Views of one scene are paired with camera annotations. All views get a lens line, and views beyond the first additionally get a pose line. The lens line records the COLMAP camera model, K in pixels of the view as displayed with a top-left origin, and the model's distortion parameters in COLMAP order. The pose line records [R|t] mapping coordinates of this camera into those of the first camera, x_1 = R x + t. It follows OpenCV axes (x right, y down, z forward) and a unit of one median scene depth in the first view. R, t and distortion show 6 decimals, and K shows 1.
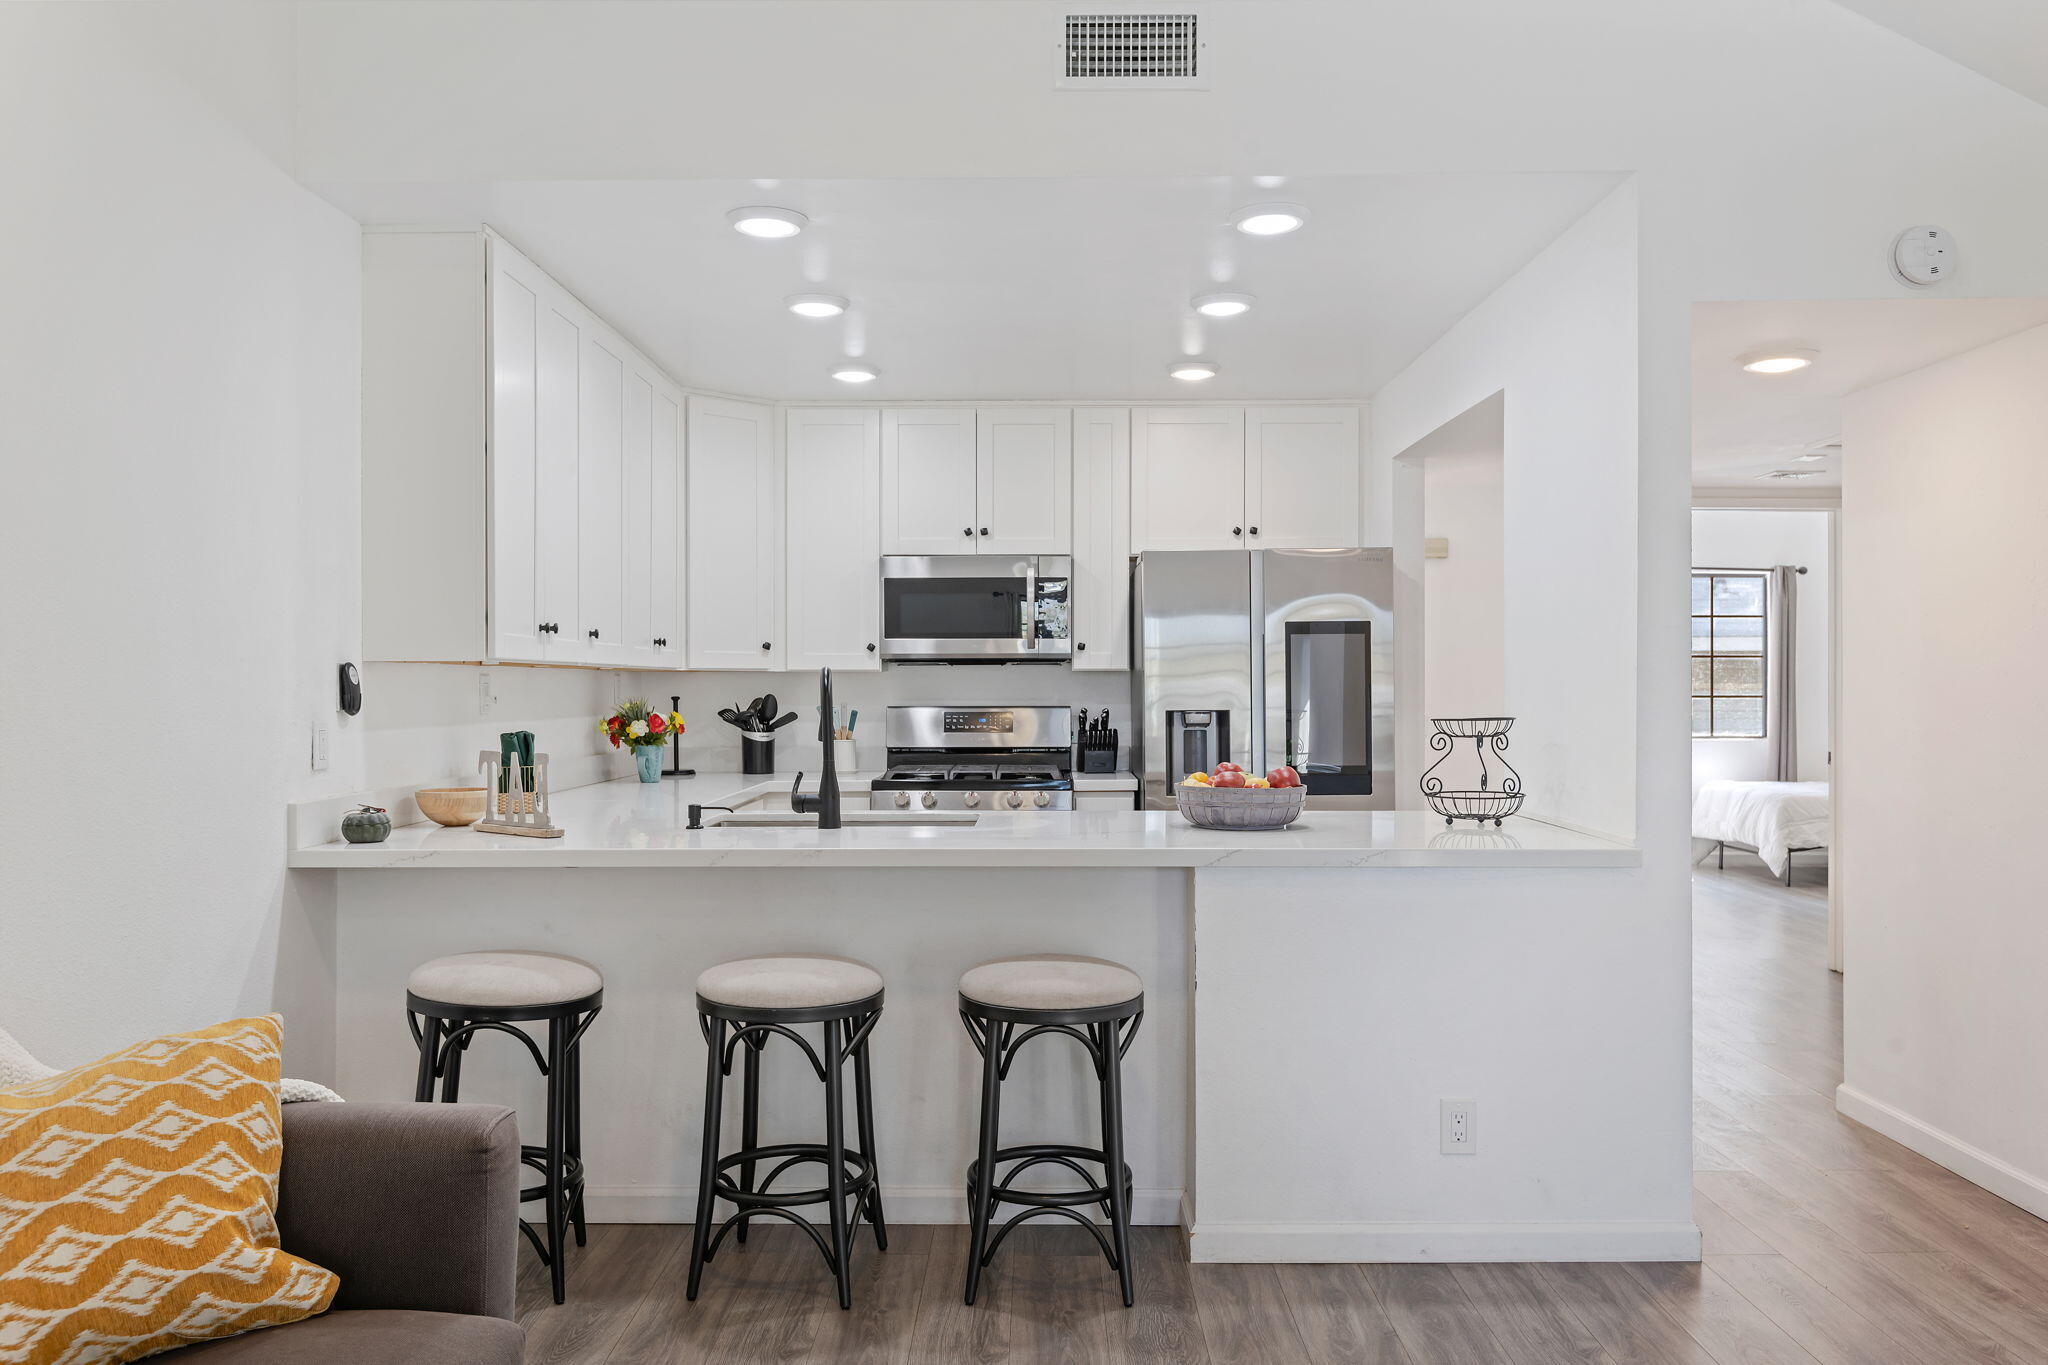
lens RADIAL K [[1439.0, 0, 1024.0], [0, 1439.0, 682.5], [0, 0, 1]] dist [-0.089694, -0.000371]
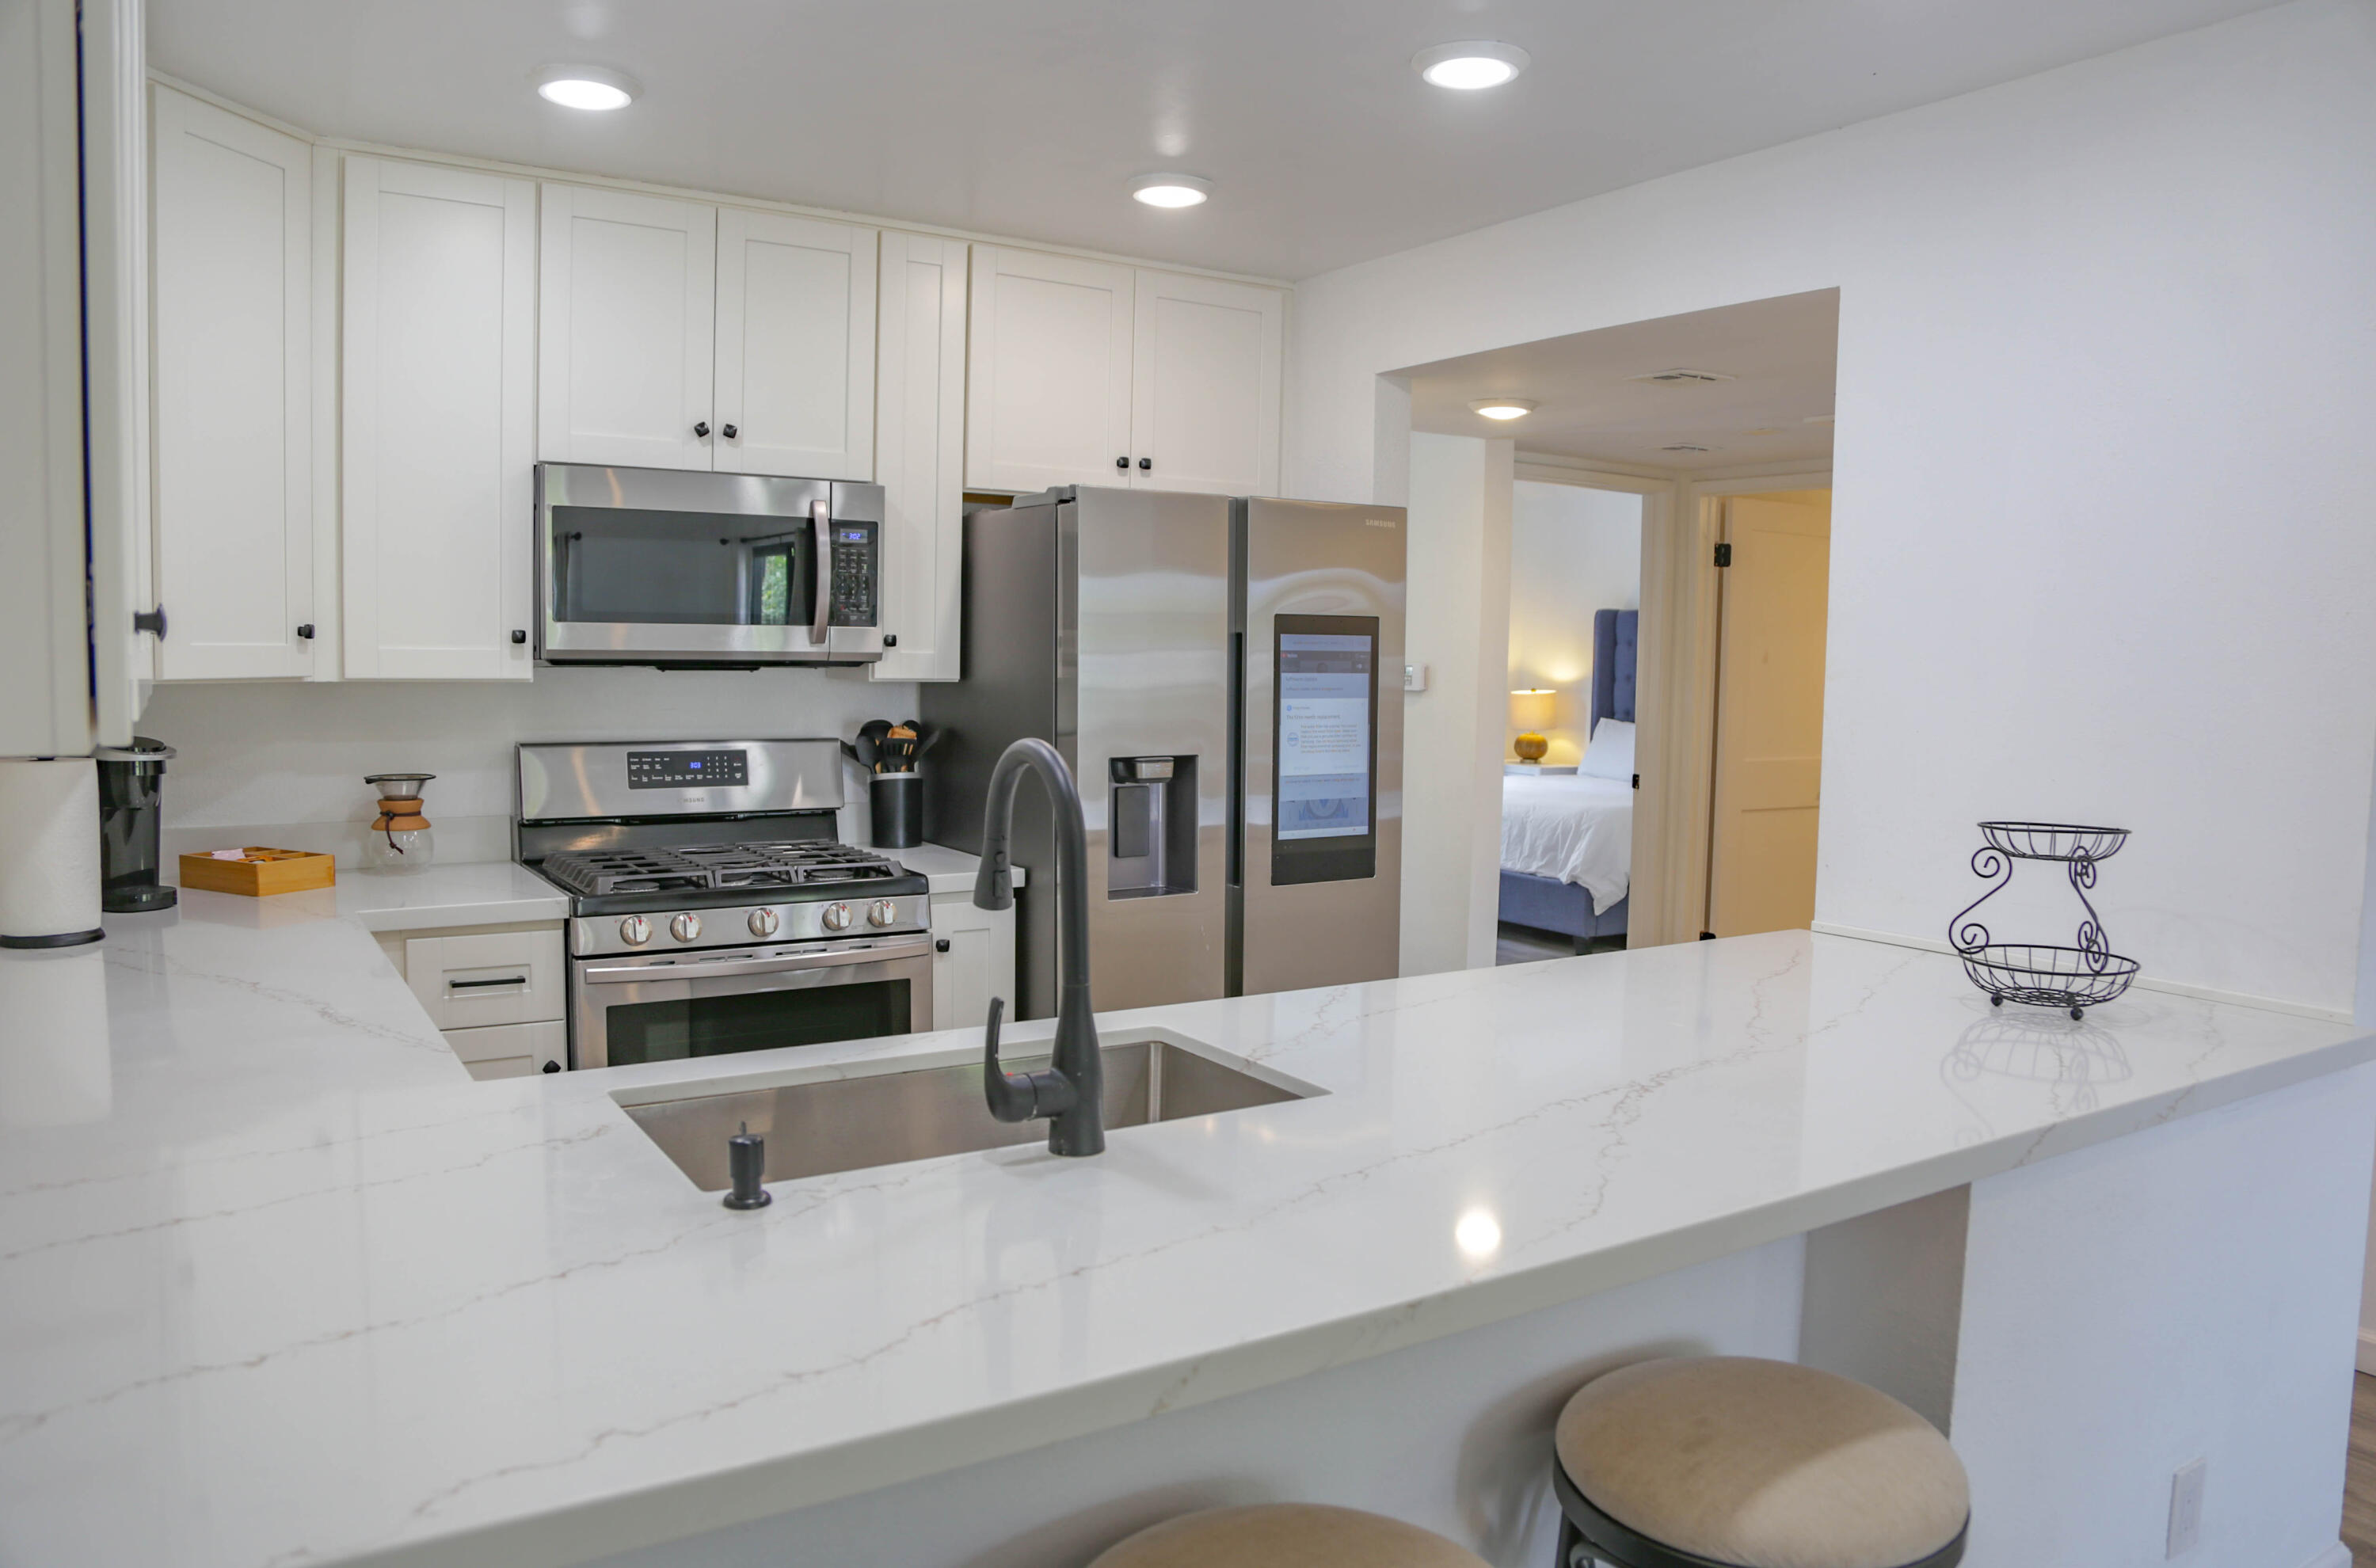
lens RADIAL K [[1774.9, 0, 1188.0], [0, 1774.9, 784.0], [0, 0, 1]] dist [-0.060603, 0.008684]
pose [[0.848193, -0.025931, 0.529053, -0.243671], [-0.021040, 0.996363, 0.082569, -0.029493], [-0.529270, -0.081166, 0.844562, 0.322953]]
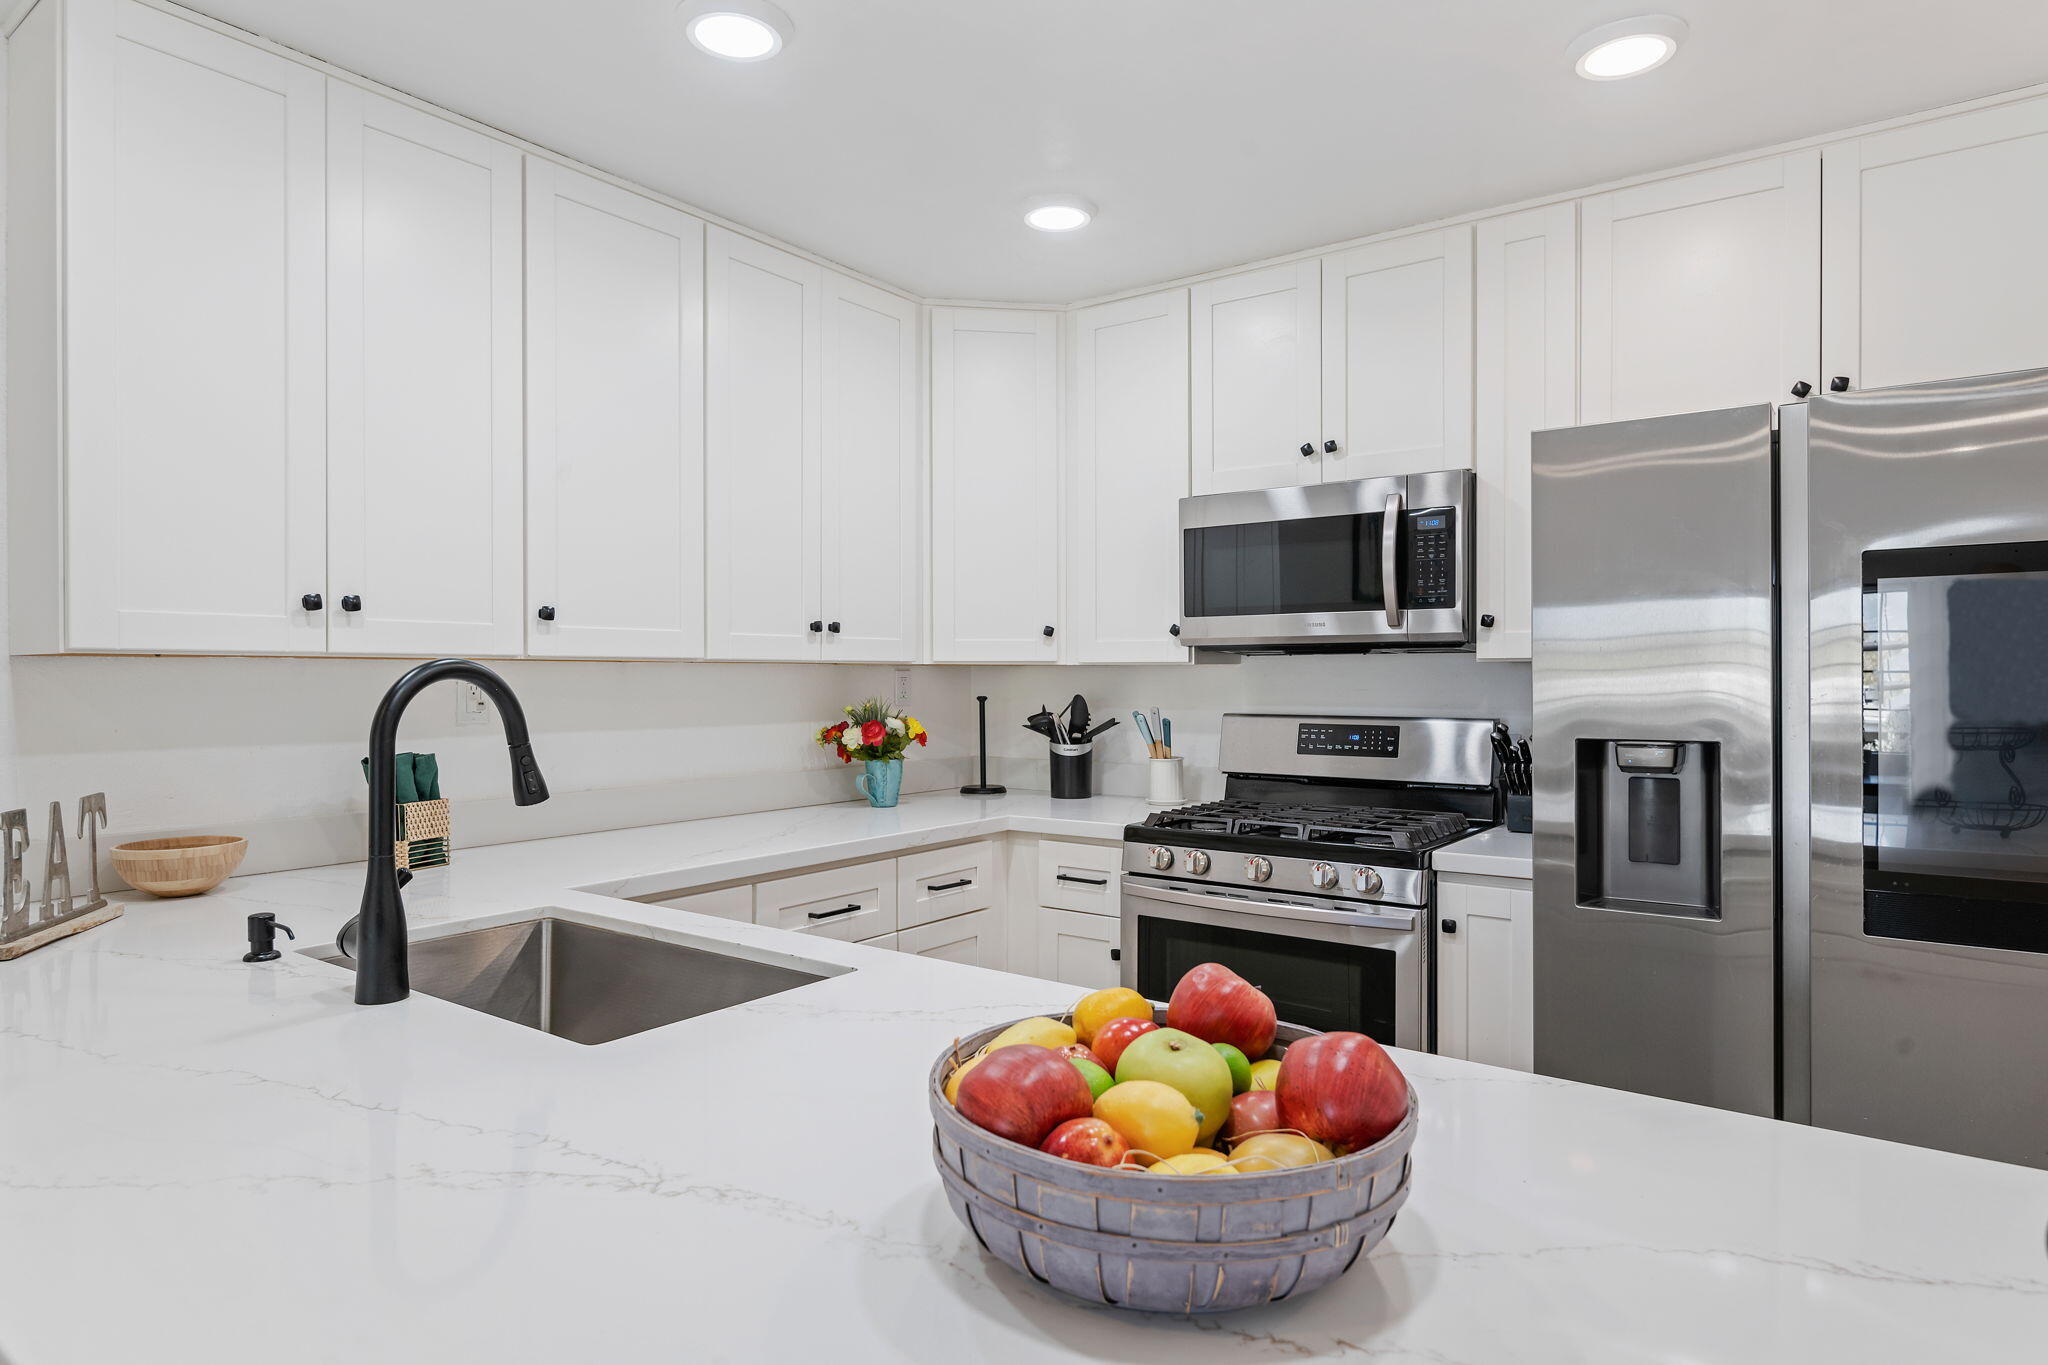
lens RADIAL K [[1153.8, 0, 1024.0], [0, 1153.8, 682.5], [0, 0, 1]] dist [0.003473, -0.000564]
pose [[0.810720, 0.005671, -0.585407, 0.166298], [0.000126, 0.999951, 0.009861, -0.004569], [0.585435, -0.008068, 0.810680, 0.504072]]
